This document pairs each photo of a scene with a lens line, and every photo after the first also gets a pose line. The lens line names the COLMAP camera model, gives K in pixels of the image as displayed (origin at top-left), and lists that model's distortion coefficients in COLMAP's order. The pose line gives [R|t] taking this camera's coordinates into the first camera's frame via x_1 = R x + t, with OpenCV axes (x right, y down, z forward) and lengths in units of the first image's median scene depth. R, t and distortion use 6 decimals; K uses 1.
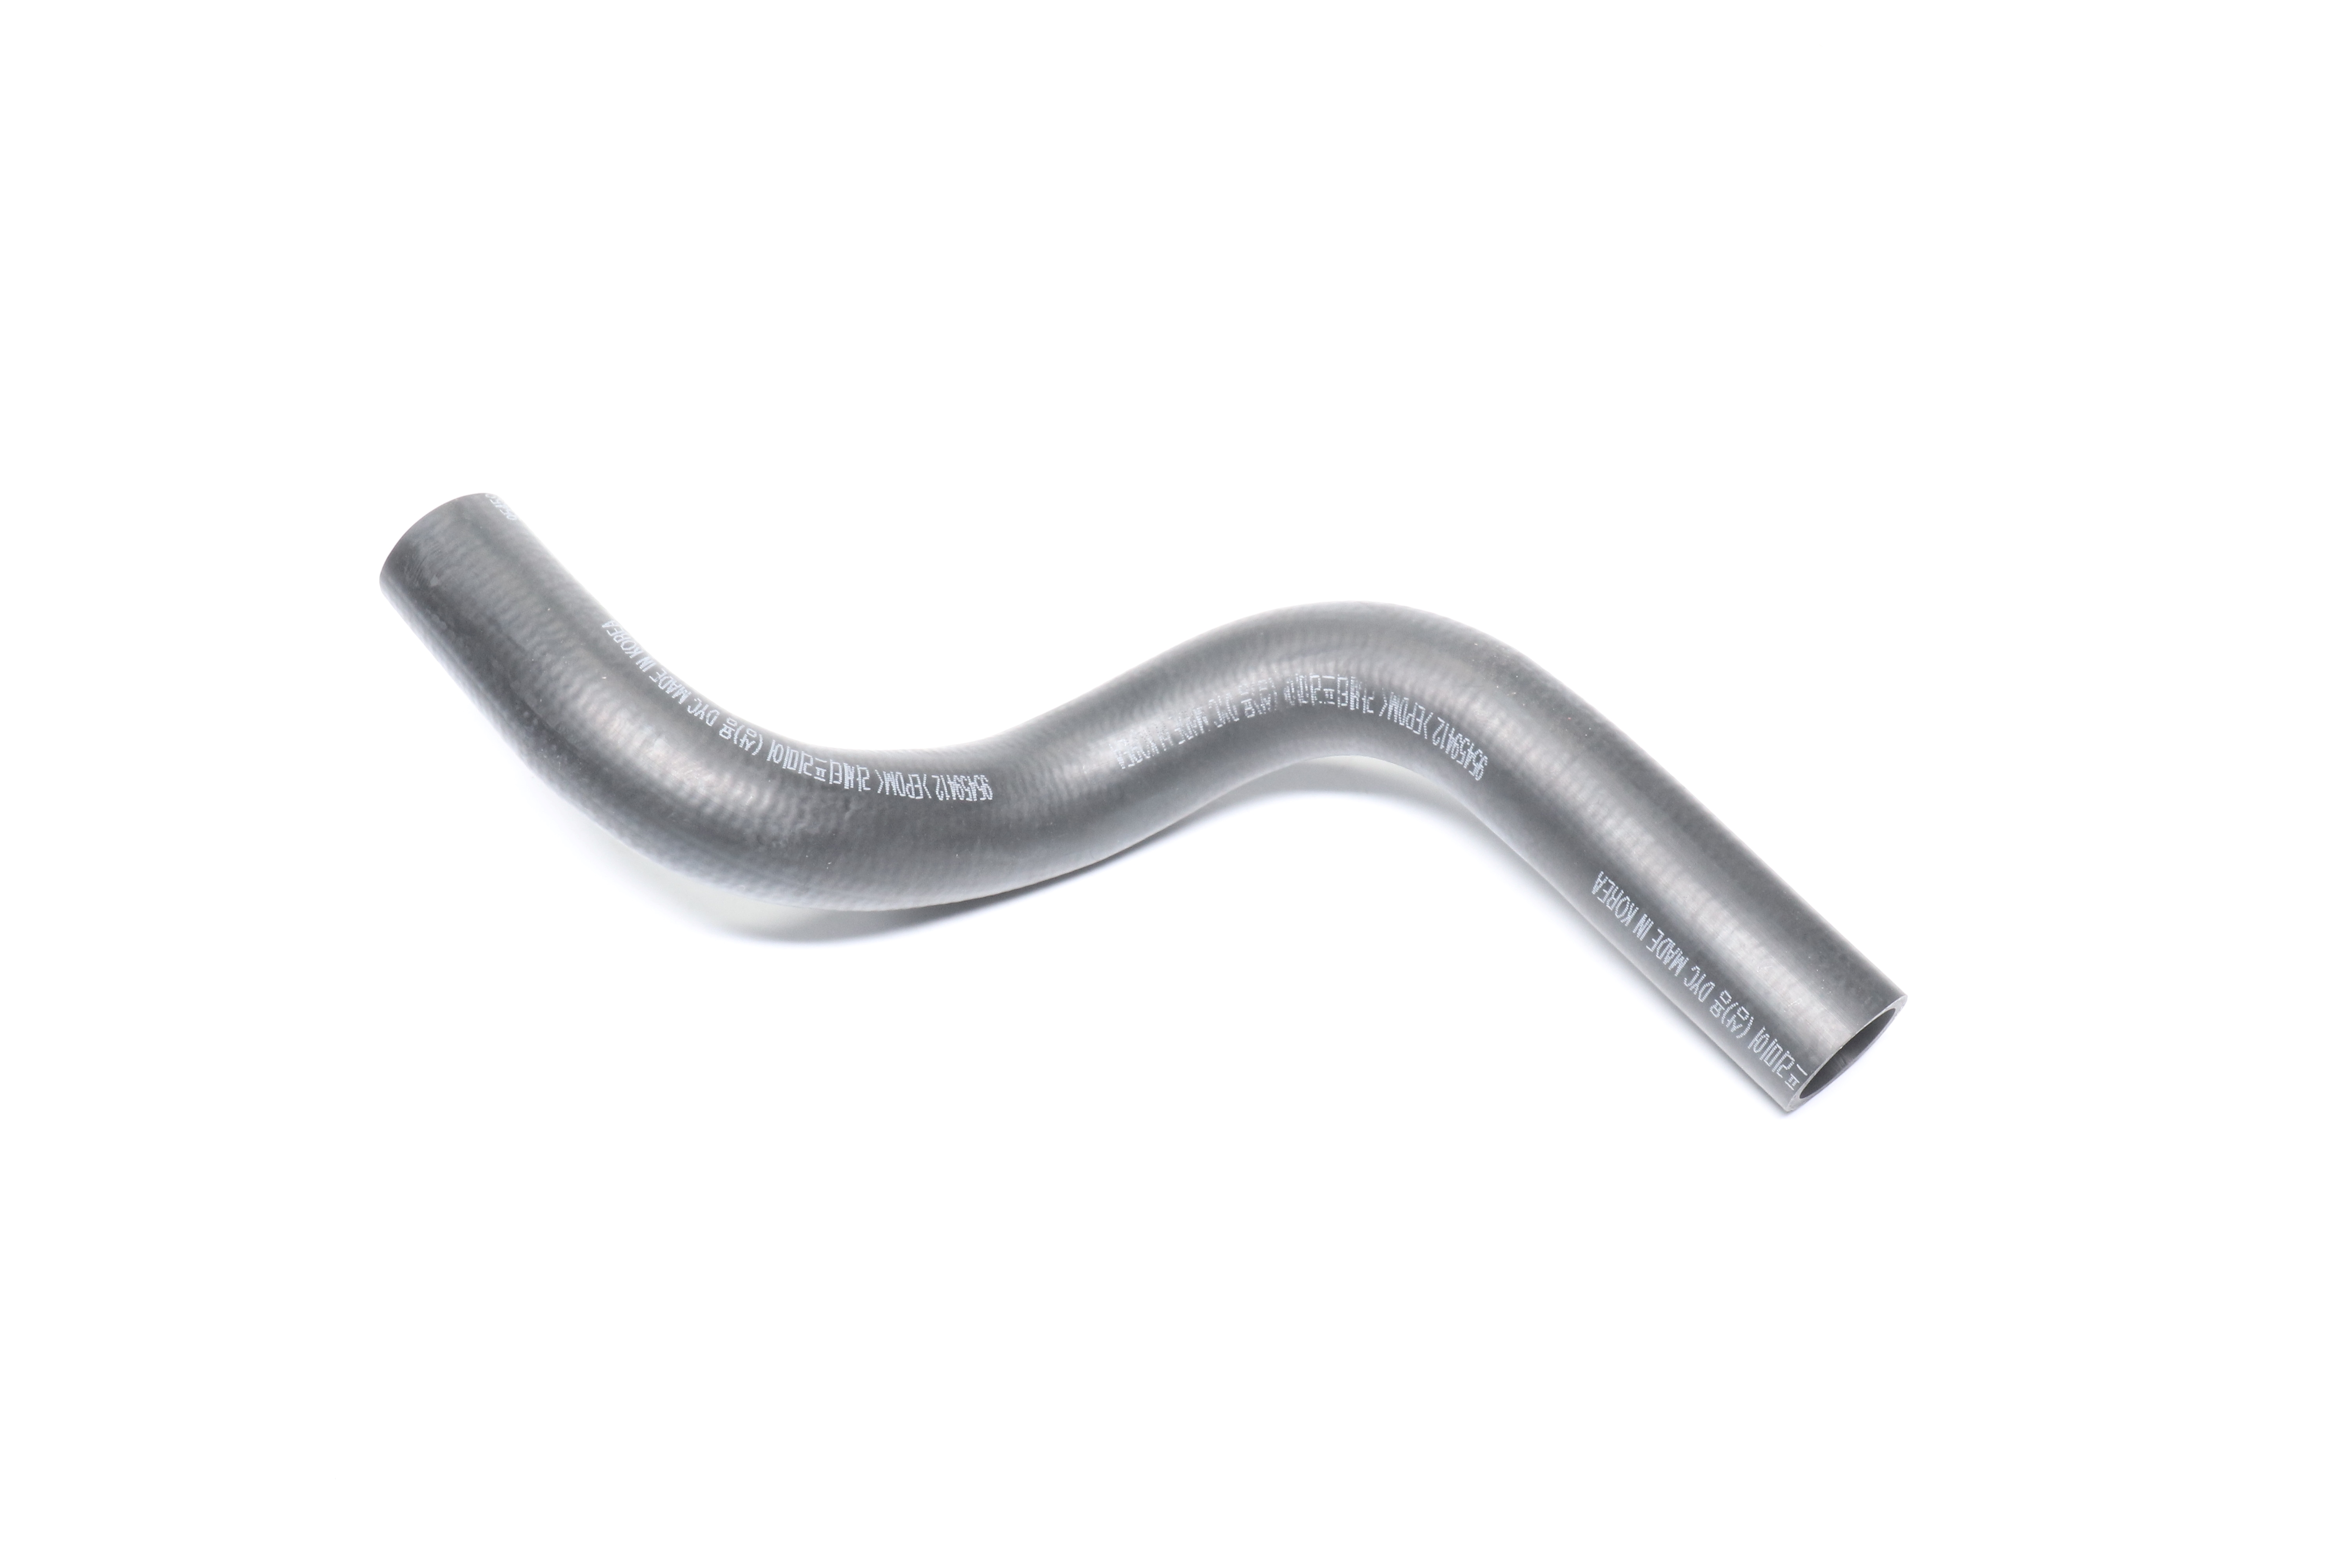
lens RADIAL K [[3282.3, 0, 1175.7], [0, 3282.3, 784.5], [0, 0, 1]] dist [0.009821, 0.000000]
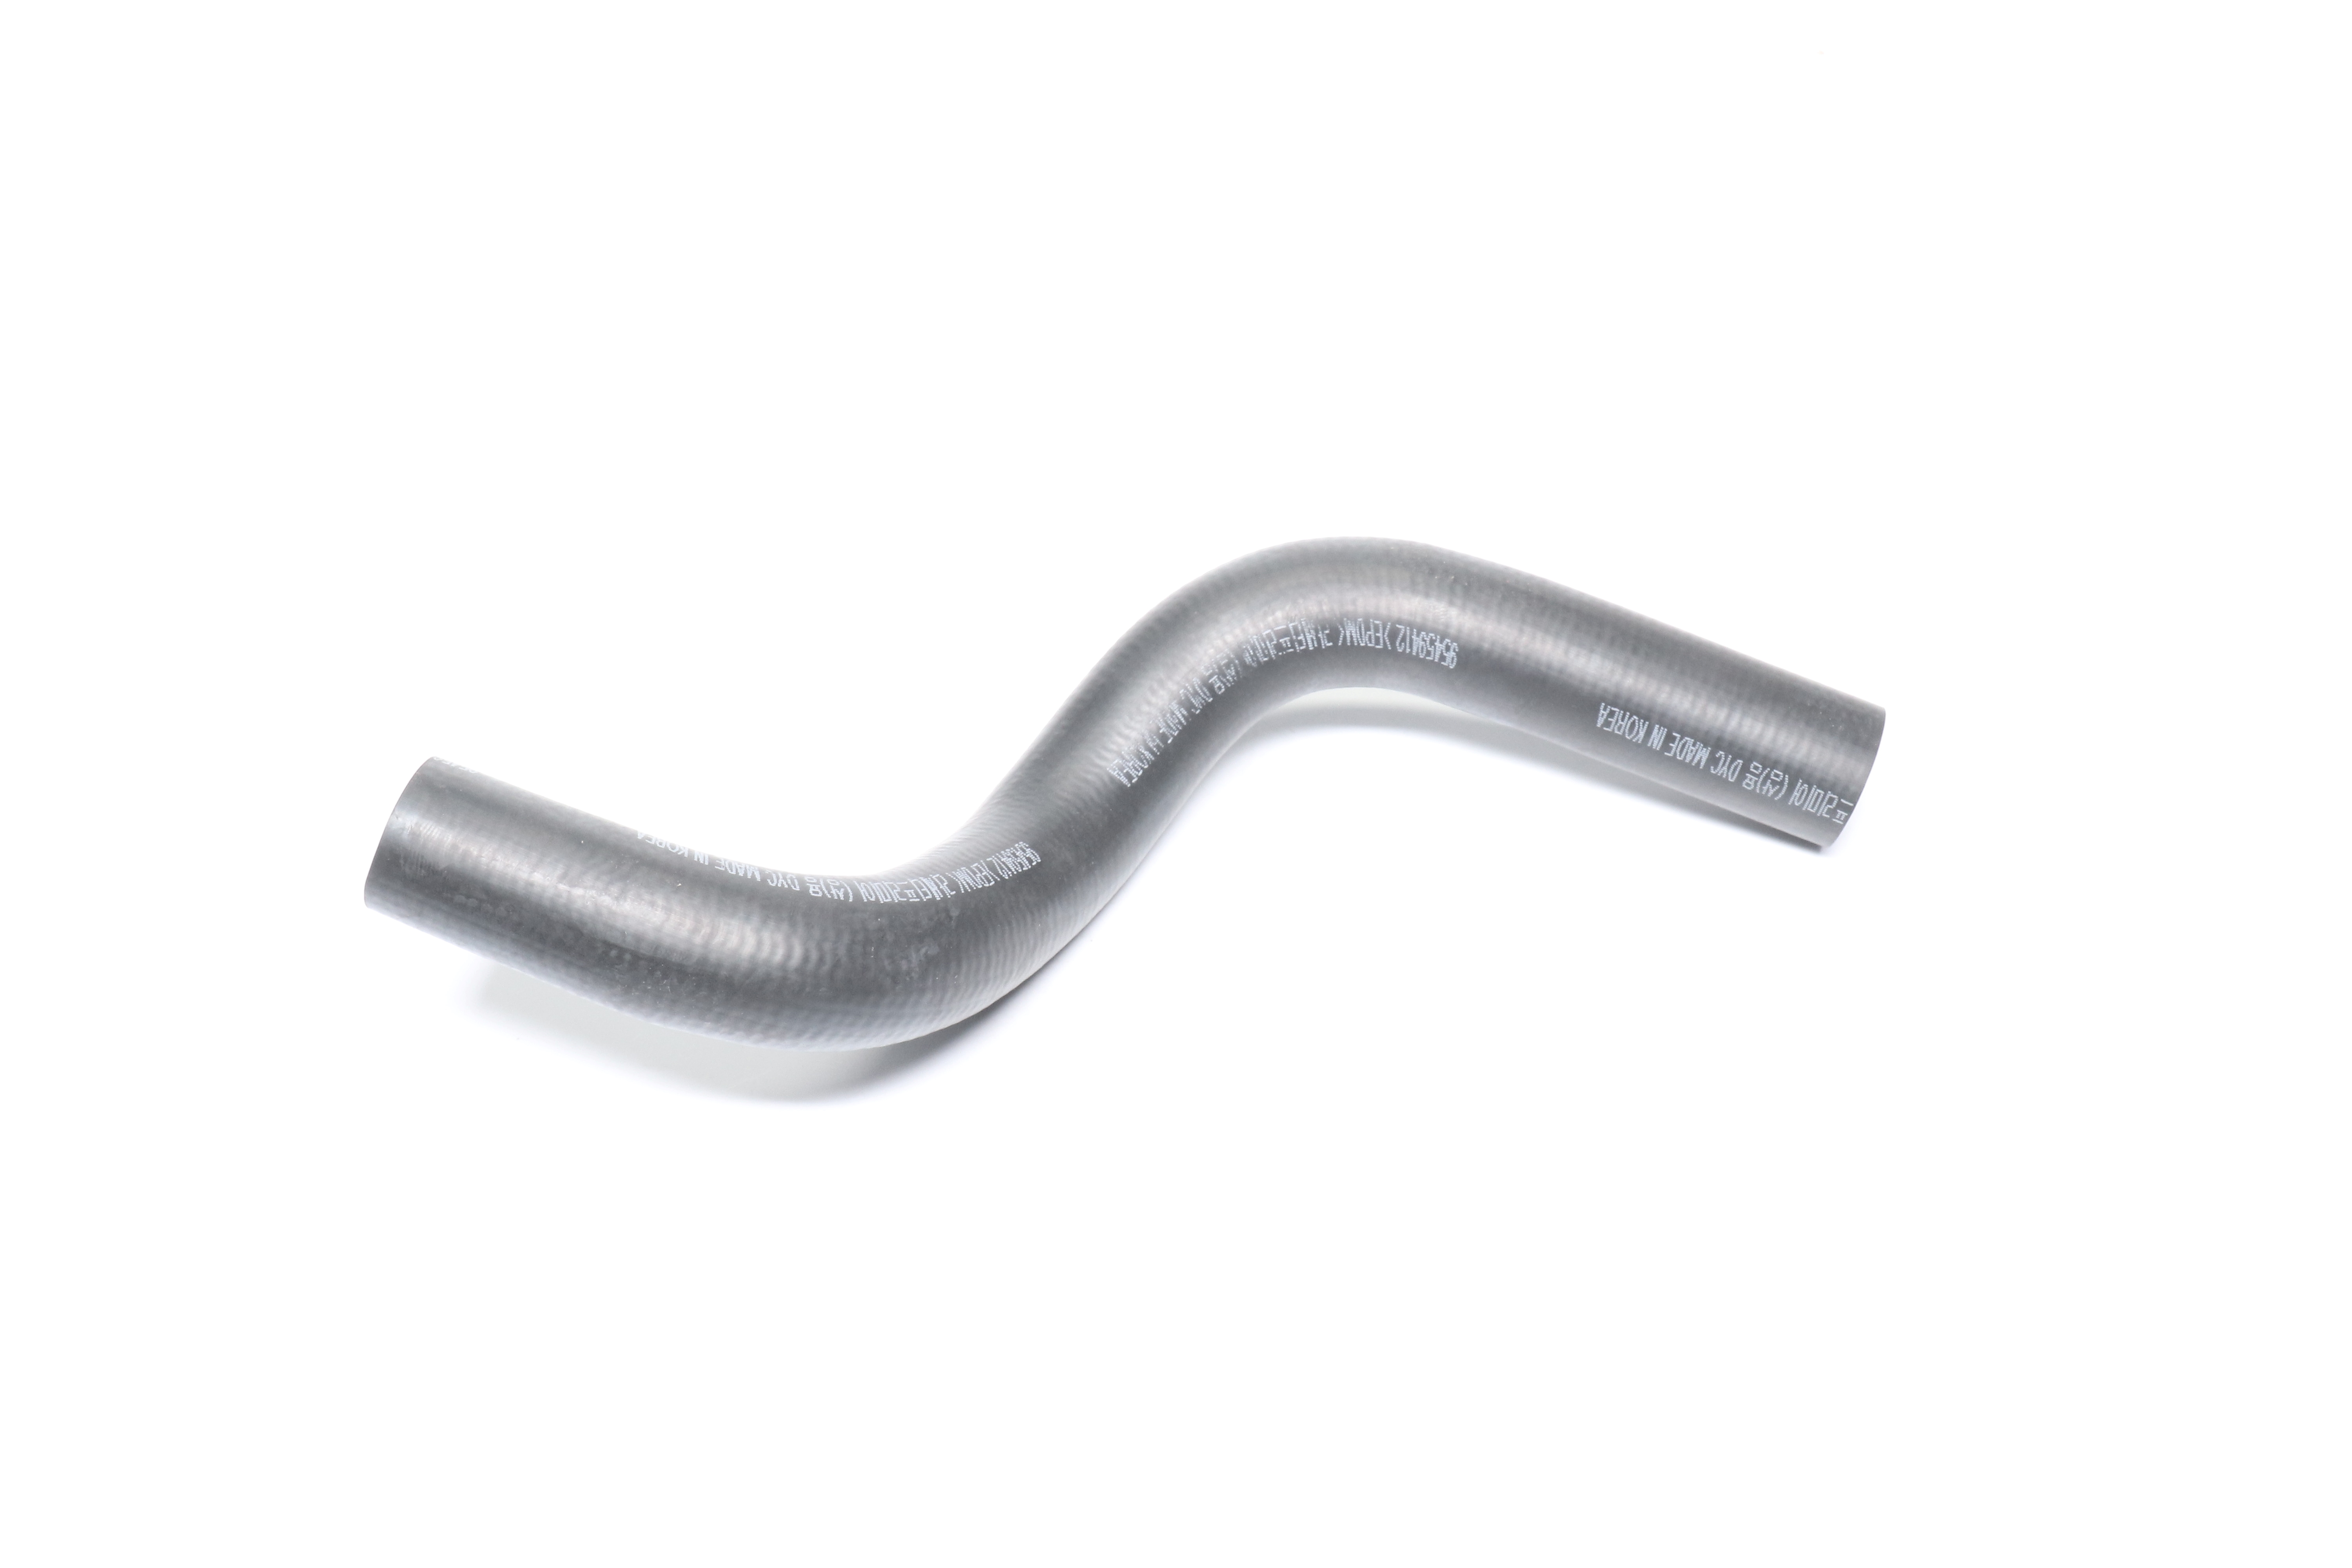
lens RADIAL K [[3282.3, 0, 1175.6], [0, 3282.3, 783.5], [0, 0, 1]] dist [0.009821, 0.000000]
pose [[0.860836, -0.363687, 0.355939, -0.368335], [0.362692, 0.929111, 0.072165, -0.074411], [-0.356952, 0.066974, 0.931719, 0.066831]]
